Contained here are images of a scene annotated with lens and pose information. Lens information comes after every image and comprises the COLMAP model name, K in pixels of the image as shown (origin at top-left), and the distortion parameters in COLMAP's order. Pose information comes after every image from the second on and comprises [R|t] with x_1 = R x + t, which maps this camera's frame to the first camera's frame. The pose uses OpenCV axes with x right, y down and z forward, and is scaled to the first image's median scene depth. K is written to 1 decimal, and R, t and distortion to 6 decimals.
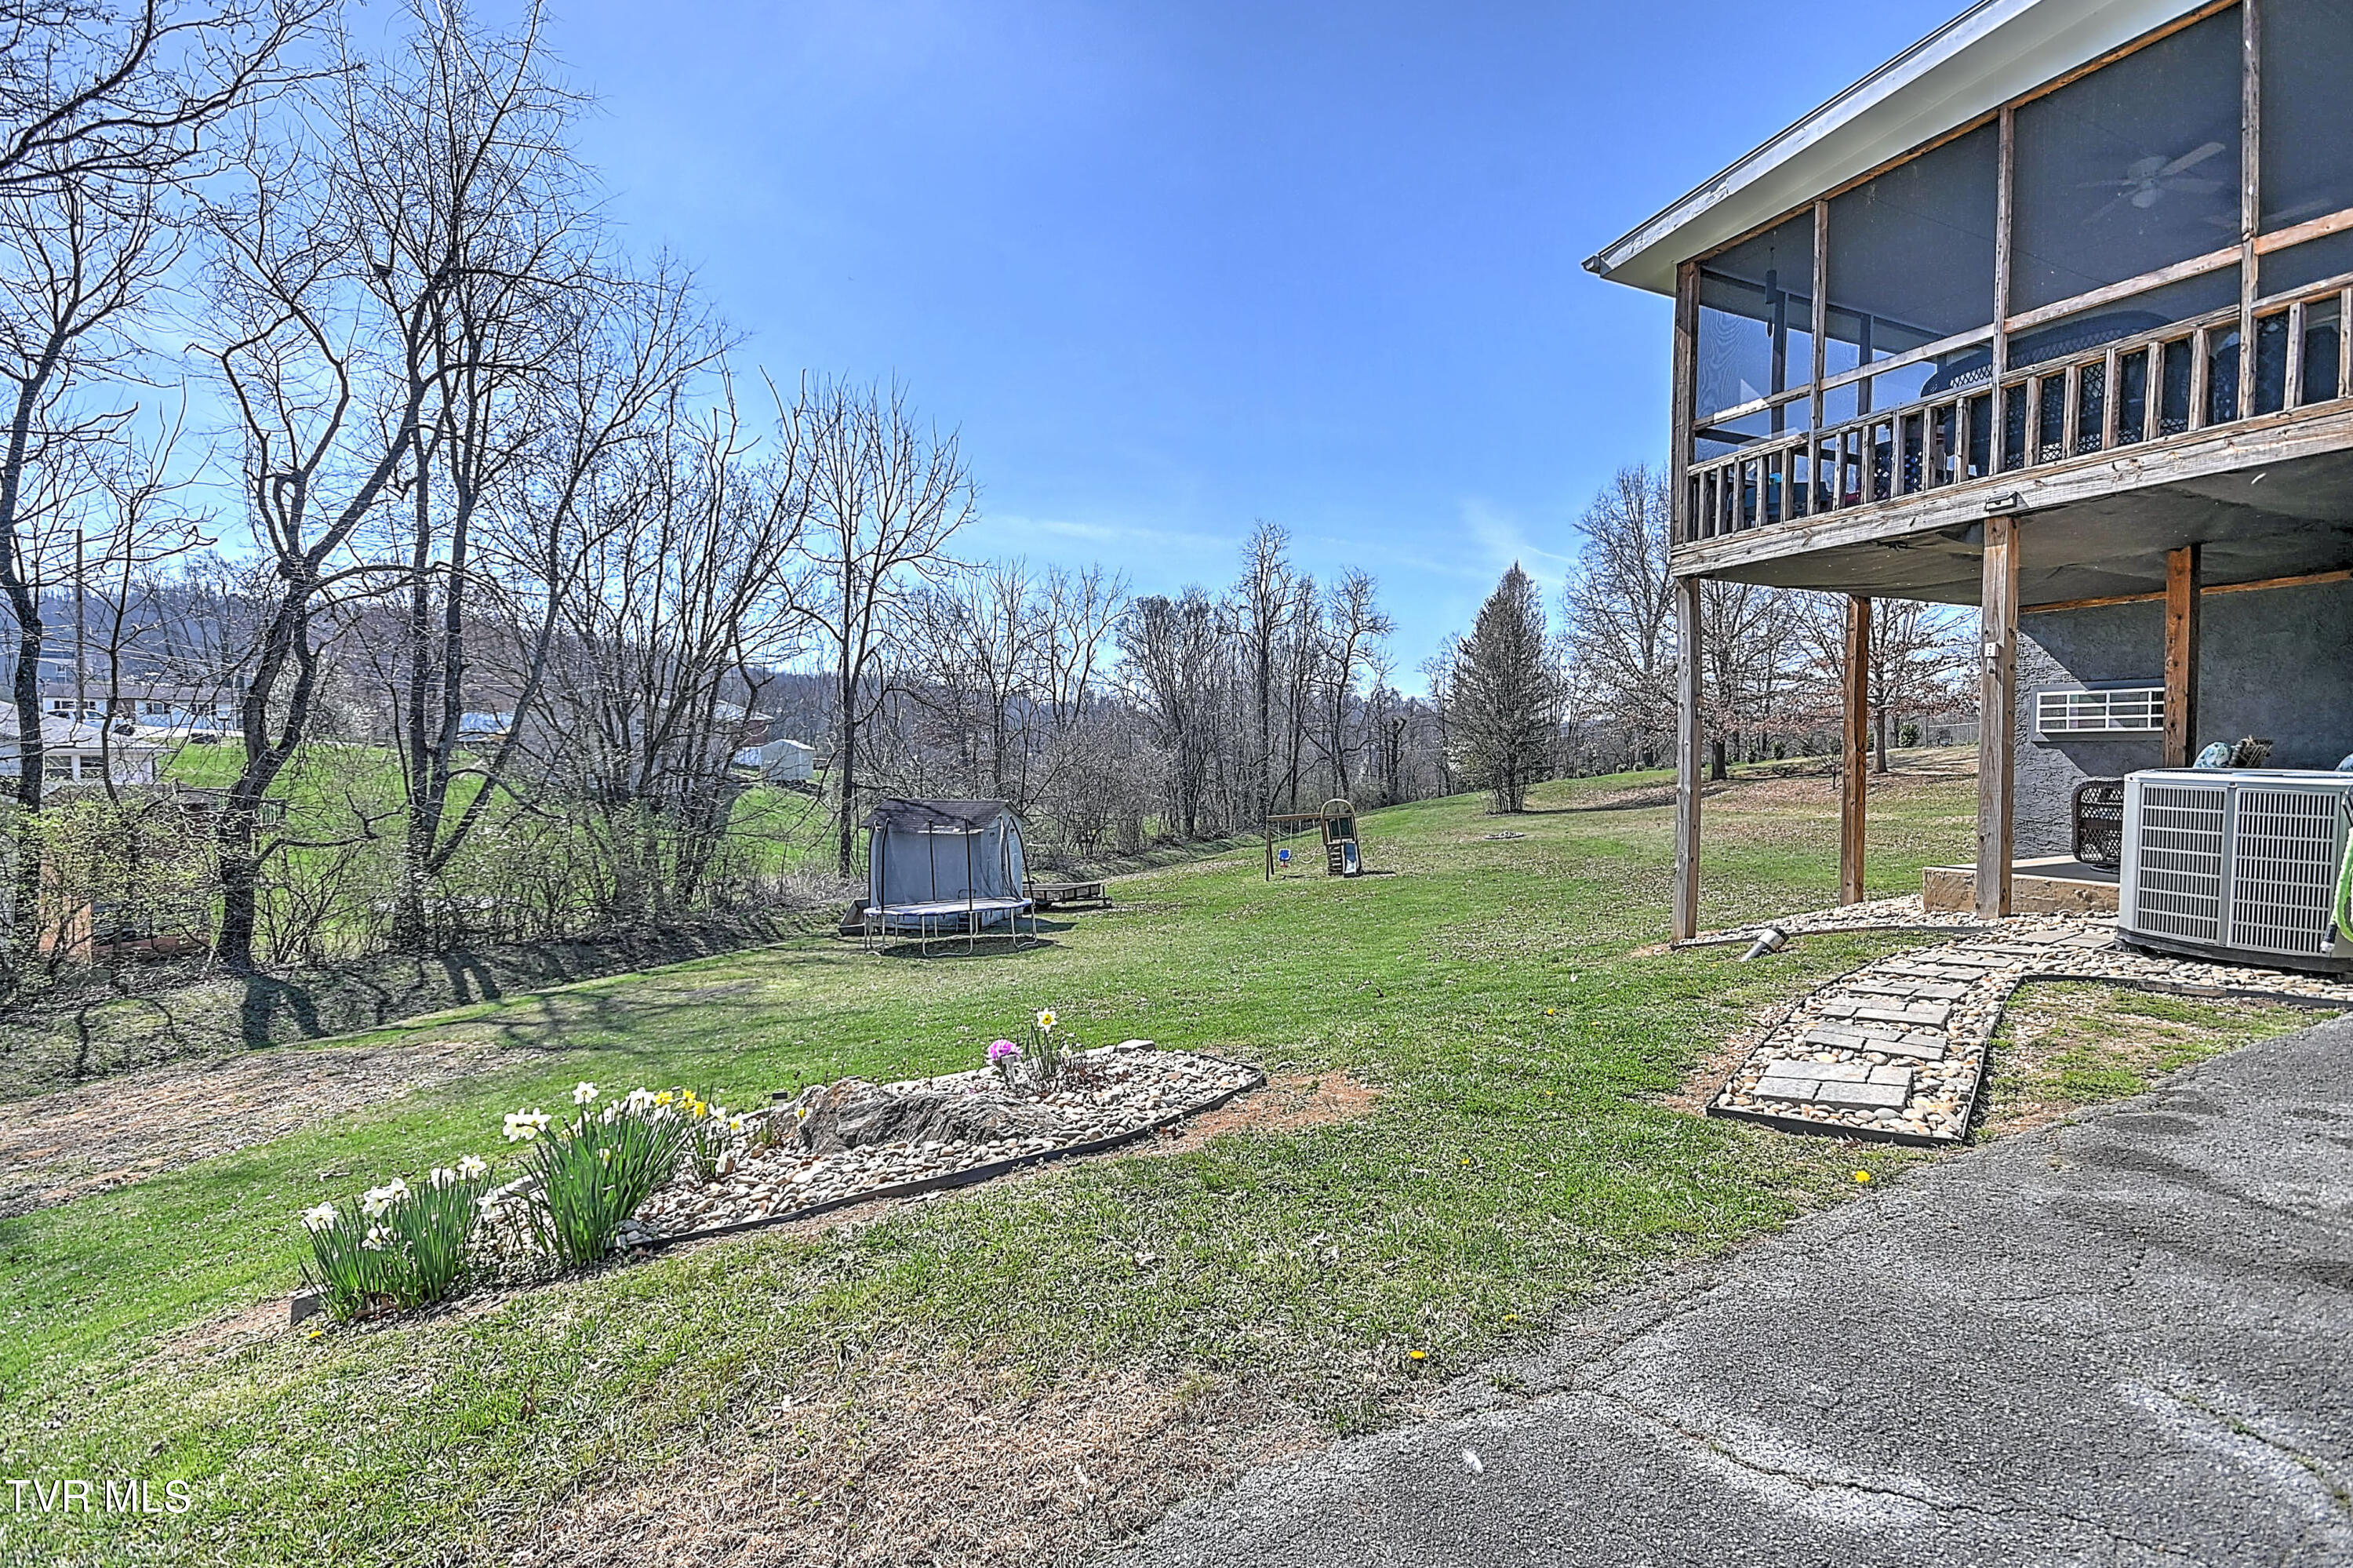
lens RADIAL K [[1059.1, 0, 1192.9], [0, 1059.1, 784.9], [0, 0, 1]] dist [0.006167, 0.001083]
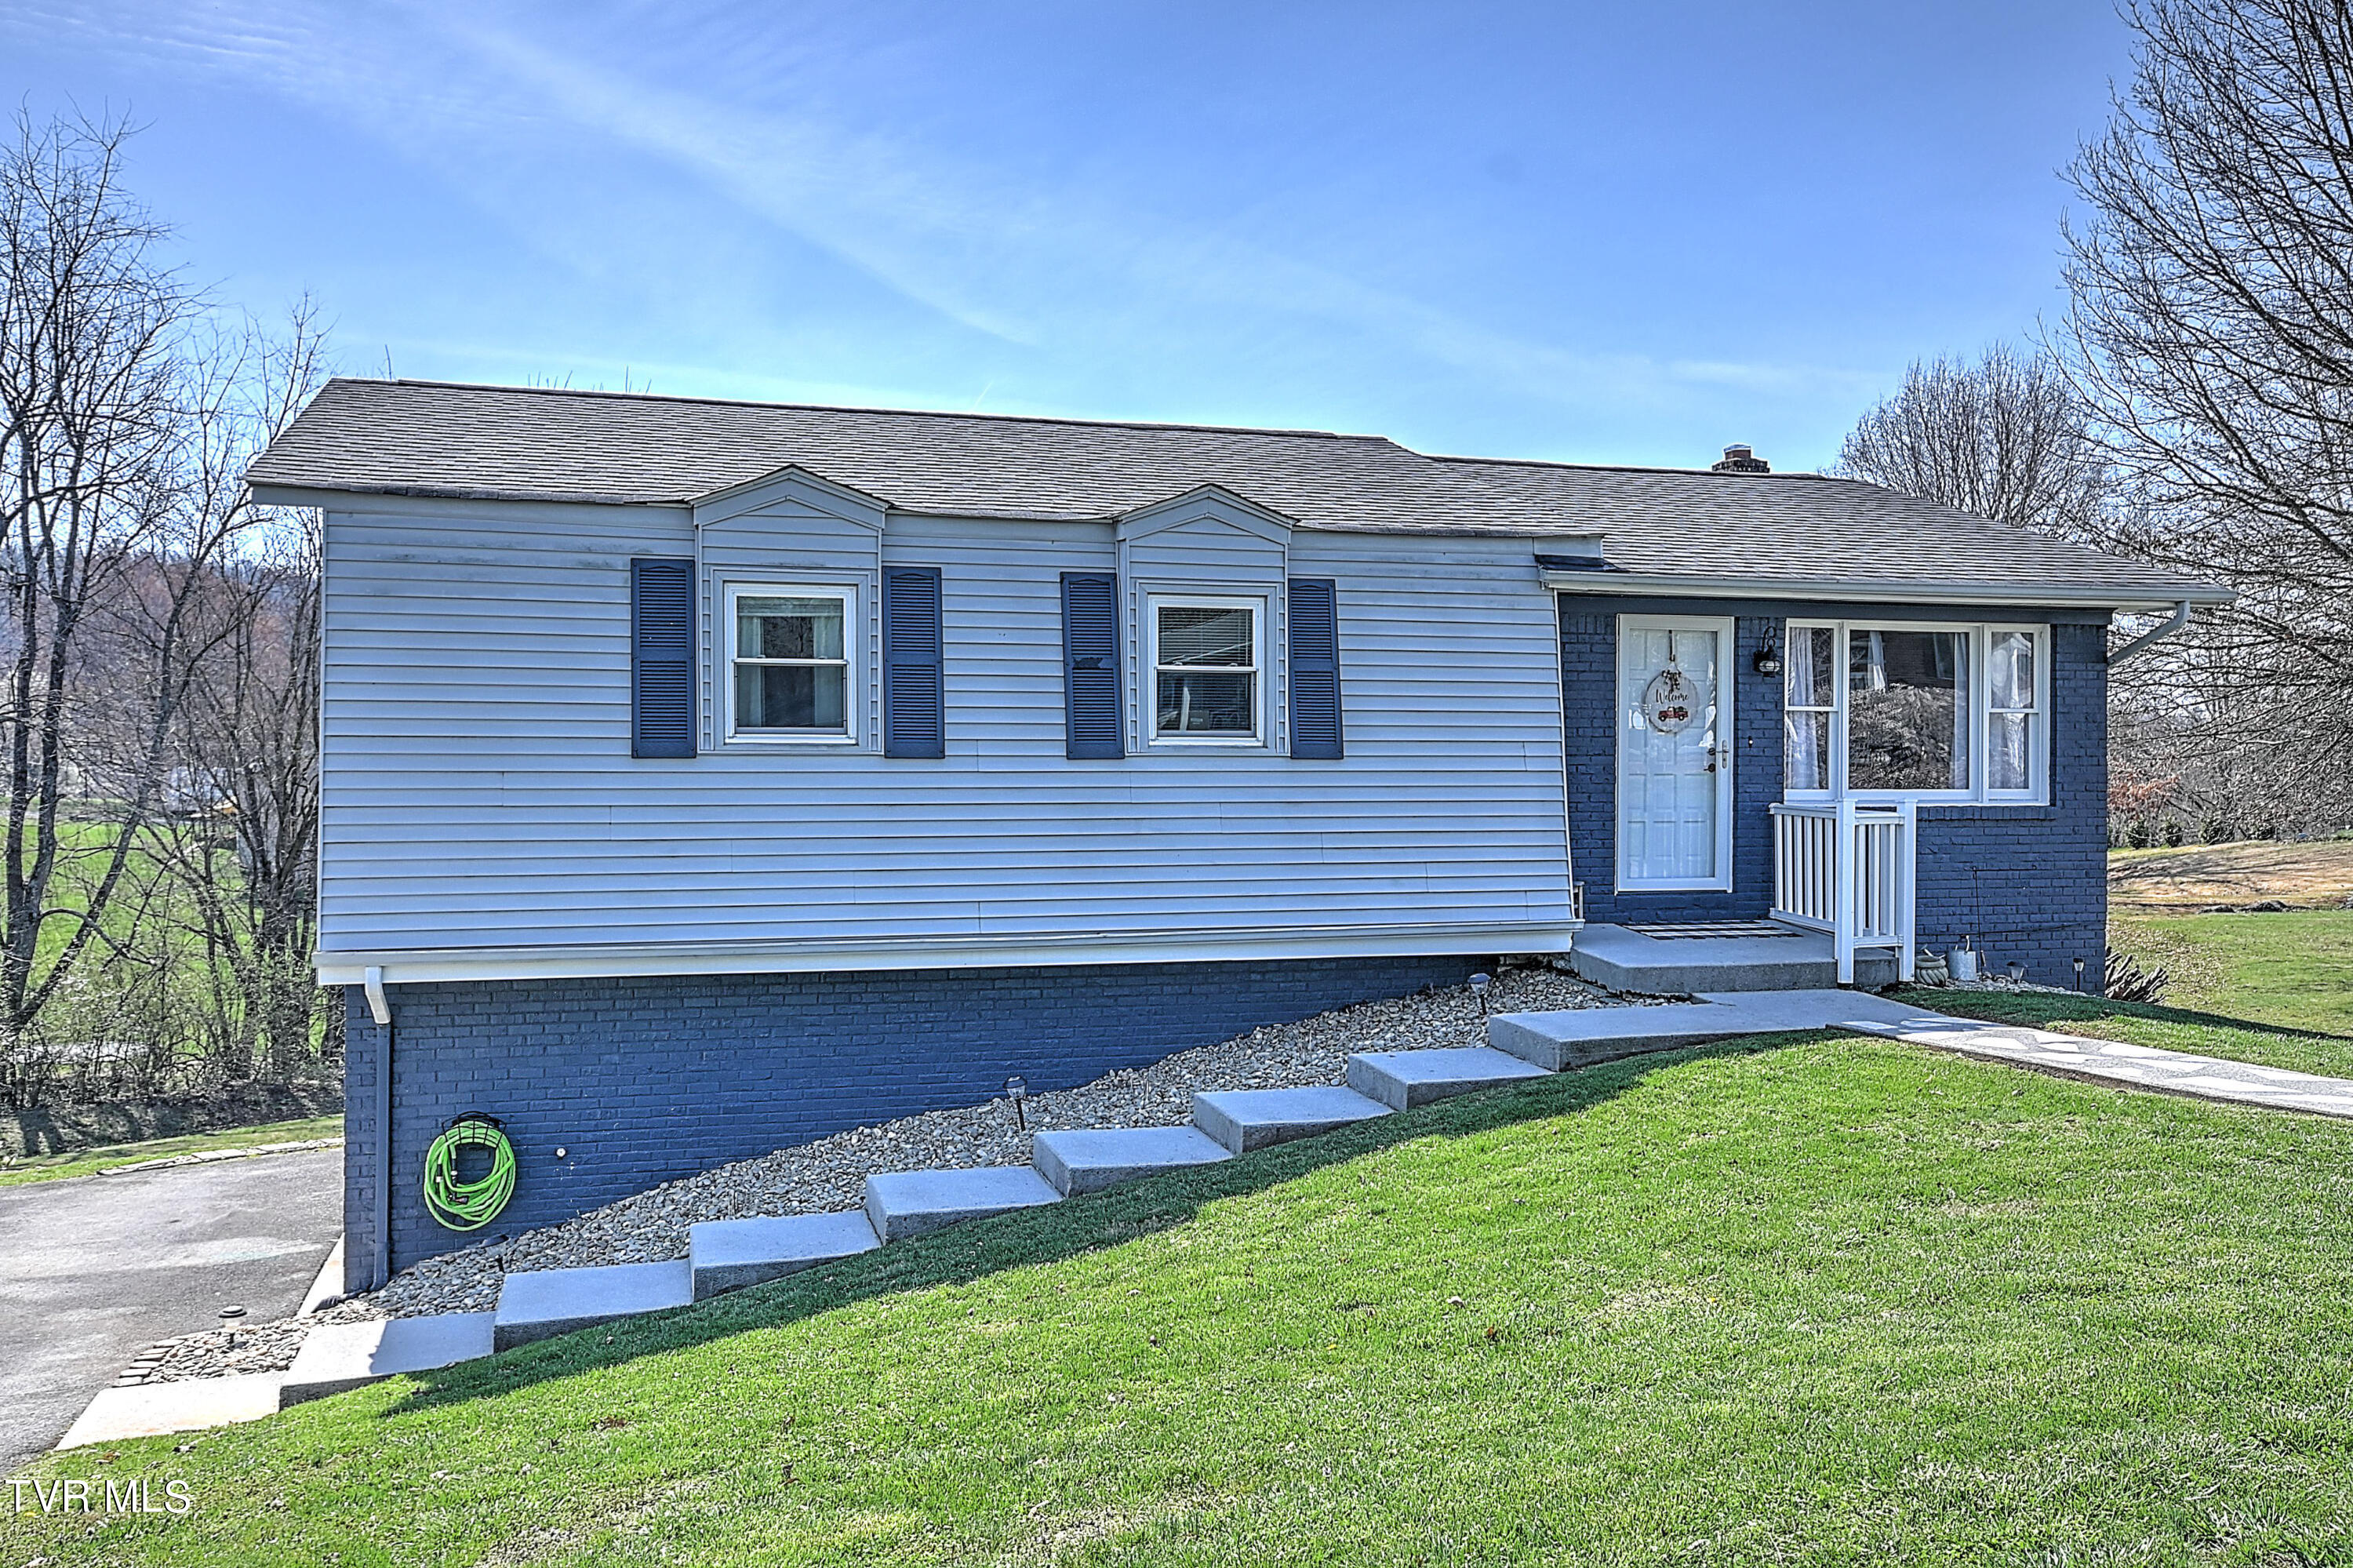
lens RADIAL K [[1914.7, 0, 1176.4], [0, 1914.7, 789.9], [0, 0, 1]] dist [0.011388, 0.045926]
pose [[0.985353, -0.000931, -0.170525, 0.579630], [-0.002945, 0.999743, -0.022474, -0.087853], [0.170502, 0.022647, 0.985097, -0.509118]]
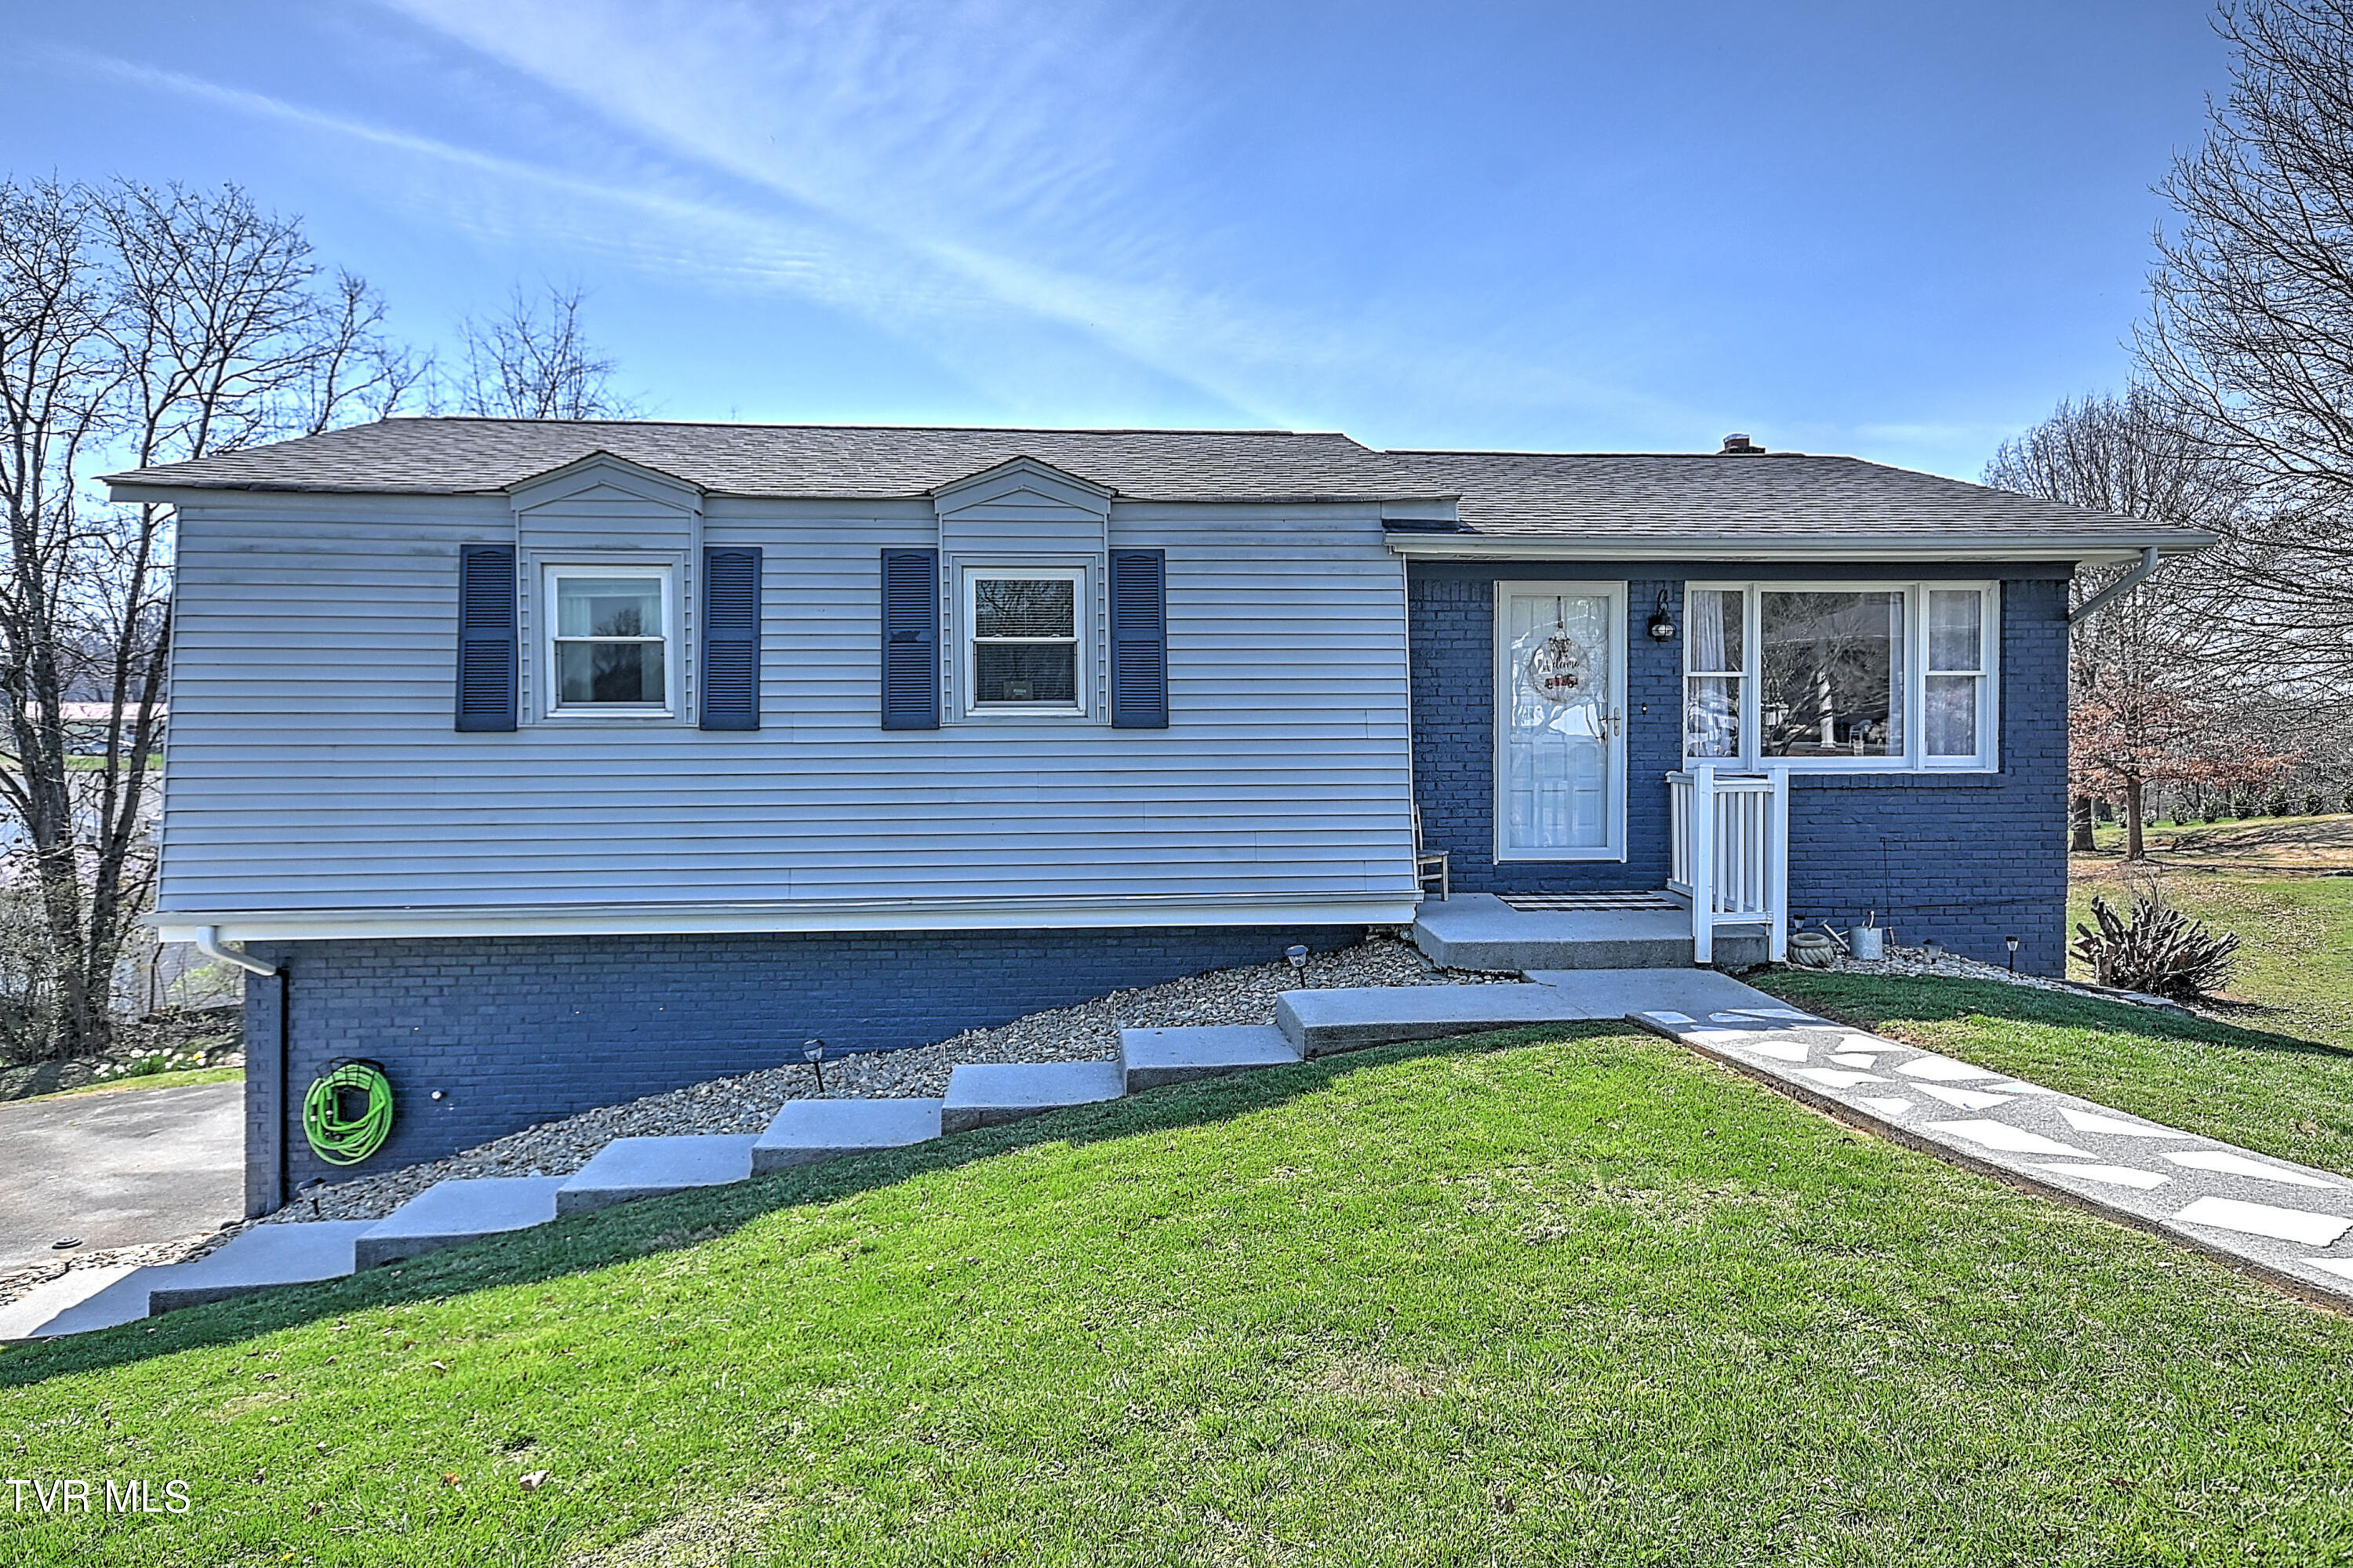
lens RADIAL K [[1391.3, 0, 1172.4], [0, 1391.3, 790.6], [0, 0, 1]] dist [0.023728, 0.013158]
pose [[0.929229, -0.002154, -0.369499, 0.672155], [-0.001955, 0.999940, -0.010745, -0.087031], [0.369500, 0.010707, 0.929169, -0.347822]]
